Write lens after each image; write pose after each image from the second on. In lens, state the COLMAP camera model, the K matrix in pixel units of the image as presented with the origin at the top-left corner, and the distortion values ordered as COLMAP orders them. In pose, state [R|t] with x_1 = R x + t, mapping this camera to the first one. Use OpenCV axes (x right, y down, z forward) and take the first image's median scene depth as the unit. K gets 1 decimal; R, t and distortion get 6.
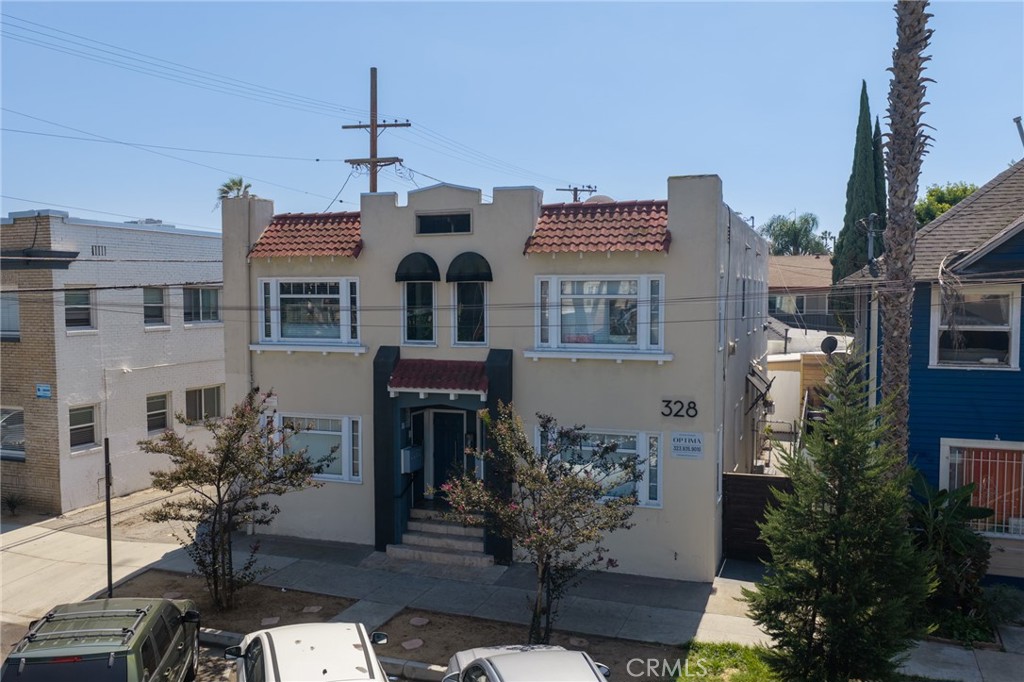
lens RADIAL K [[820.2, 0, 512.0], [0, 820.2, 341.0], [0, 0, 1]] dist [-0.001109, 0.008207]
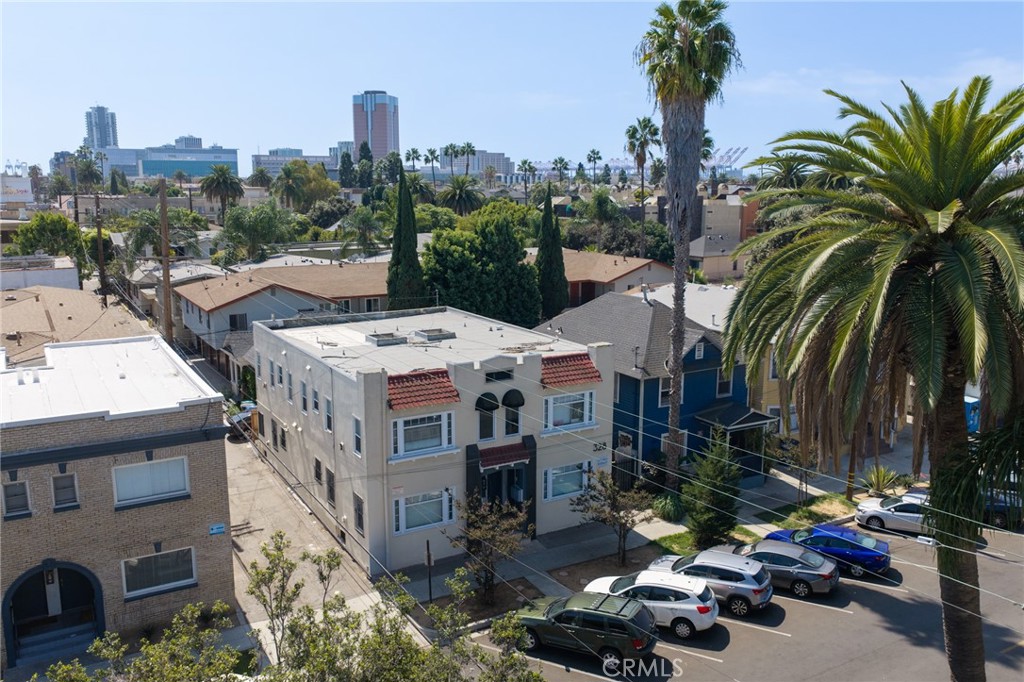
lens RADIAL K [[820.2, 0, 512.0], [0, 820.2, 341.0], [0, 0, 1]] dist [-0.001109, 0.008207]
pose [[0.649717, -0.138310, 0.747488, -1.448639], [0.036807, 0.987879, 0.150798, -0.502375], [-0.759284, -0.070463, 0.646933, -0.230292]]
